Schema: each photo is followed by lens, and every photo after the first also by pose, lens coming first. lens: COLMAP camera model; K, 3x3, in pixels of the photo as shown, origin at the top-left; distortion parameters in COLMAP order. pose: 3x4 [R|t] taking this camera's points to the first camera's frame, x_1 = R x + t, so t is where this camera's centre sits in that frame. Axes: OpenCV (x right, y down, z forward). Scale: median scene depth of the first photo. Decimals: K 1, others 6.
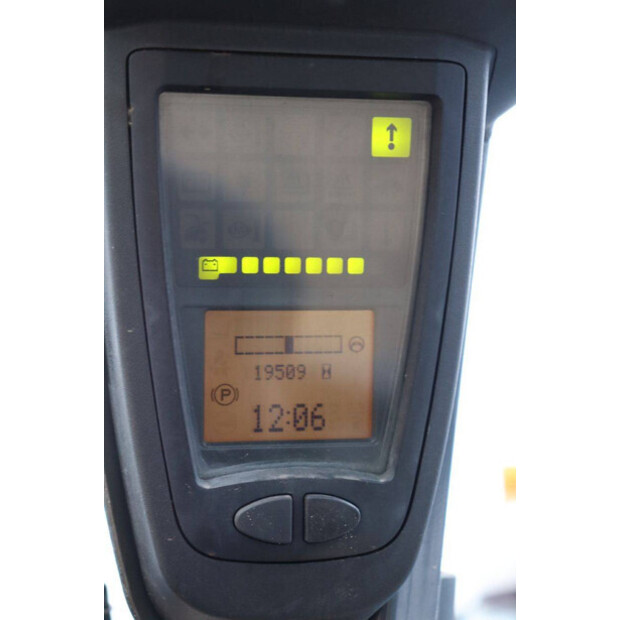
lens RADIAL K [[1428.6, 0, 310.0], [0, 1428.6, 310.0], [0, 0, 1]] dist [0.060373, 0.142023]
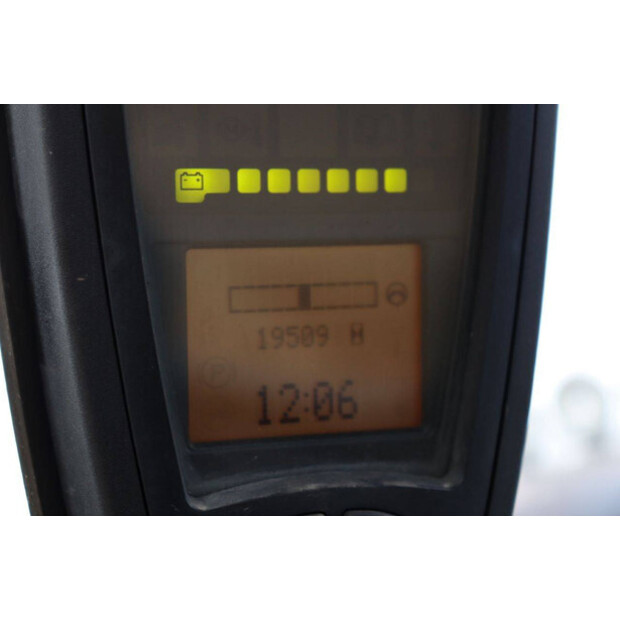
lens RADIAL K [[1428.6, 0, 310.0], [0, 1428.6, 310.0], [0, 0, 1]] dist [0.060373, 0.142023]
pose [[0.993250, -0.037262, 0.109845, -0.088811], [0.038226, 0.999247, -0.006682, 0.035587], [-0.109513, 0.010836, 0.993926, 0.311643]]
